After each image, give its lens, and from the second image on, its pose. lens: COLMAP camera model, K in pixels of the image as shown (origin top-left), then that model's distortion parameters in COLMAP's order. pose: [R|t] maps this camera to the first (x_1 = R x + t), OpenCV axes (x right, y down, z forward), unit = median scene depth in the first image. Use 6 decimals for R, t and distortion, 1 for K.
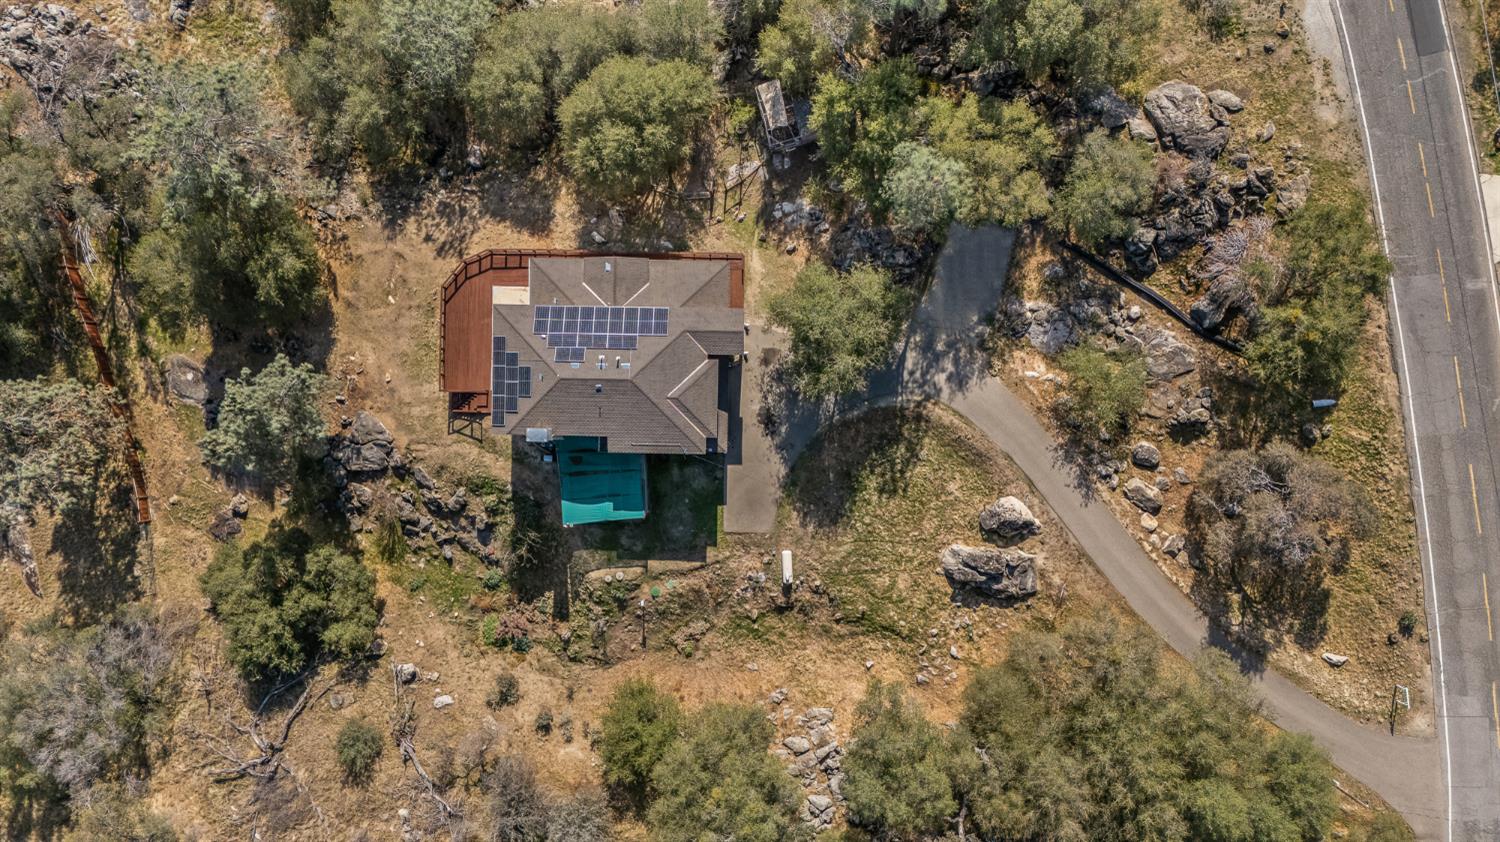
lens RADIAL K [[1099.3, 0, 754.6], [0, 1099.3, 424.7], [0, 0, 1]] dist [0.060197, -0.049659]
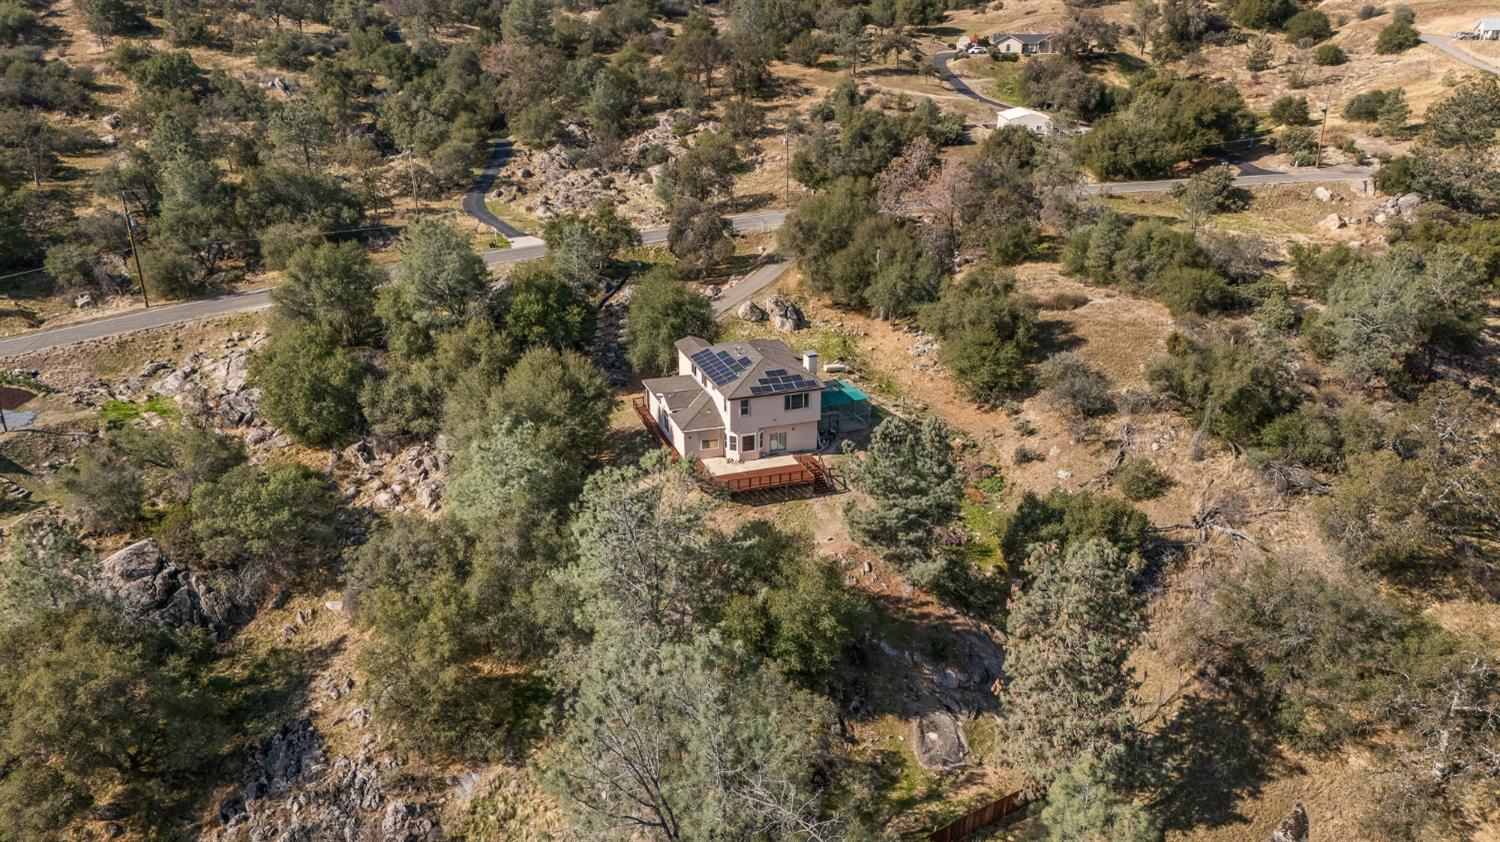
lens RADIAL K [[1099.3, 0, 752.2], [0, 1099.3, 418.0], [0, 0, 1]] dist [0.060197, -0.049659]
pose [[-0.337334, -0.302823, 0.891350, -1.235383], [0.941138, -0.130179, 0.311950, -0.430602], [0.021569, 0.944114, 0.328912, 0.575944]]
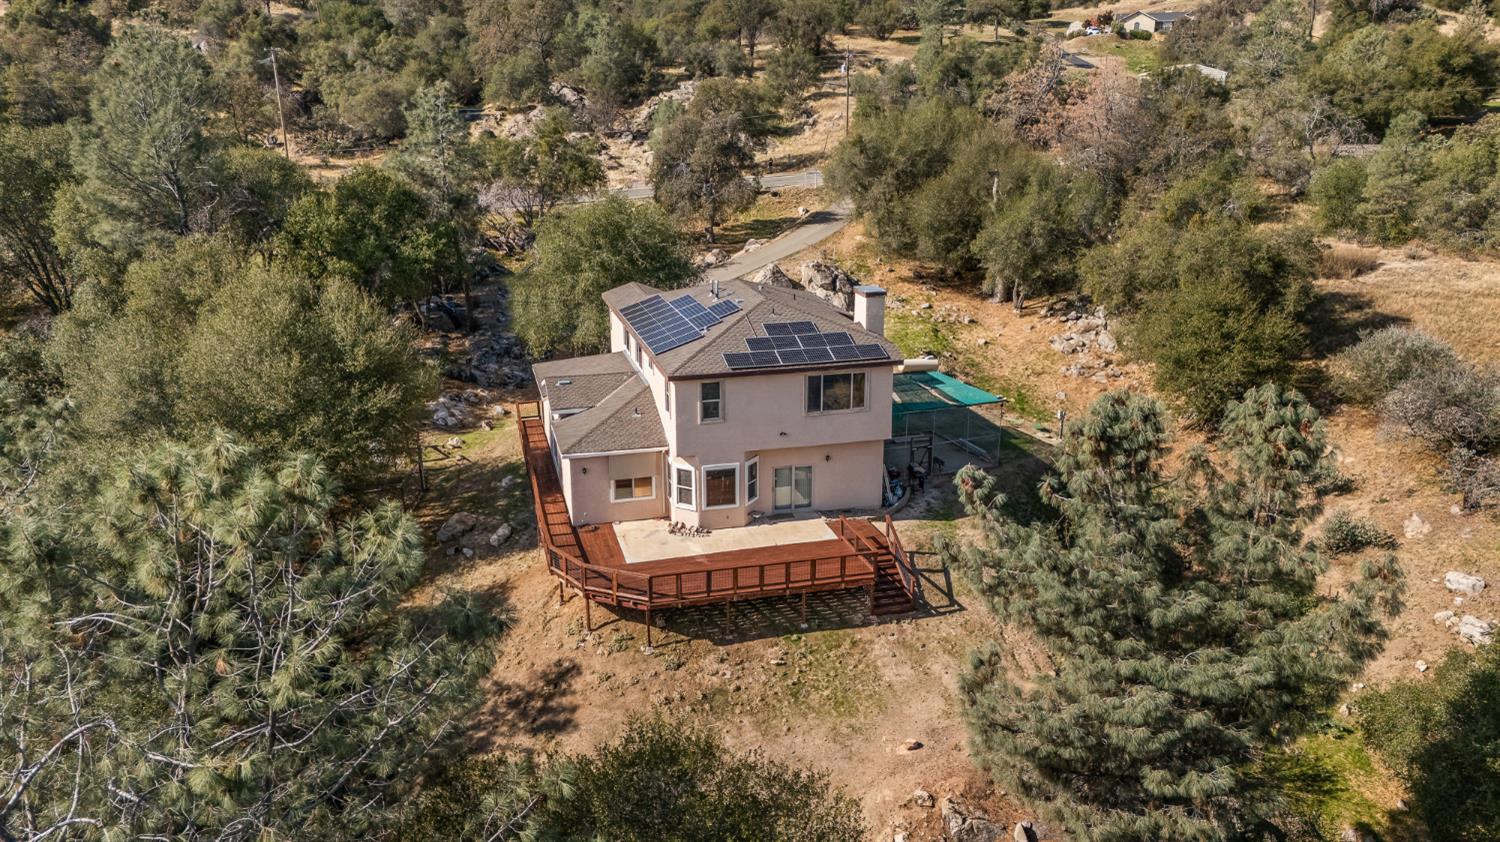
lens RADIAL K [[1099.3, 0, 752.0], [0, 1099.3, 425.2], [0, 0, 1]] dist [0.060197, -0.049659]
pose [[-0.274102, -0.245279, 0.929896, -0.668475], [0.961474, -0.090886, 0.259437, -0.189462], [0.020880, 0.965183, 0.260741, 0.825347]]
